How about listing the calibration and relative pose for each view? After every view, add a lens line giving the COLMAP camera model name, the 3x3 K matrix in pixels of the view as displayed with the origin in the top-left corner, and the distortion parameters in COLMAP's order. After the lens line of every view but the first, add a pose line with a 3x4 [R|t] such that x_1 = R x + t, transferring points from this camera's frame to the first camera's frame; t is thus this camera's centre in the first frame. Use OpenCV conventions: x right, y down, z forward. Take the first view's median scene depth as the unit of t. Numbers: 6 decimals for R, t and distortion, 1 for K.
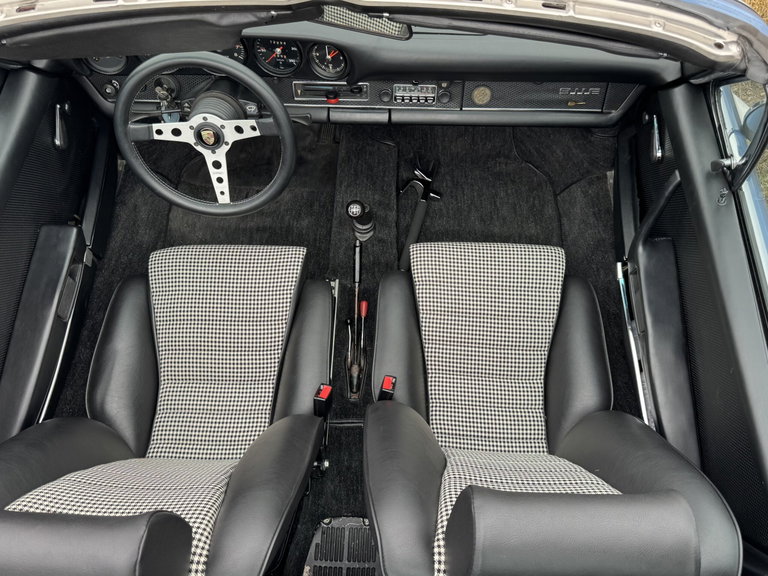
lens RADIAL K [[599.6, 0, 384.0], [0, 599.6, 288.0], [0, 0, 1]] dist [0.007486, -0.000622]
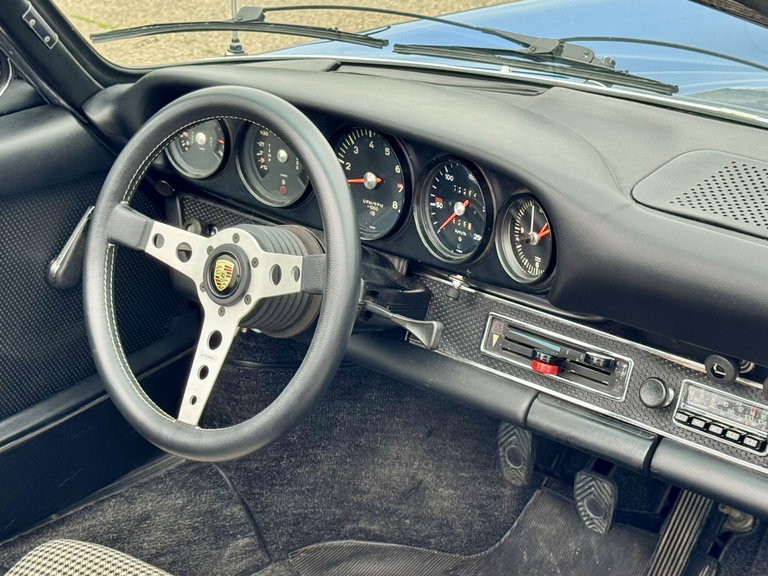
lens RADIAL K [[1584.2, 0, 384.0], [0, 1584.2, 288.0], [0, 0, 1]] dist [-0.002026, 0.075171]
pose [[0.768482, 0.250214, -0.588921, 0.540542], [-0.564540, 0.698386, -0.439945, 0.234616], [0.301214, 0.670560, 0.677953, 0.188028]]
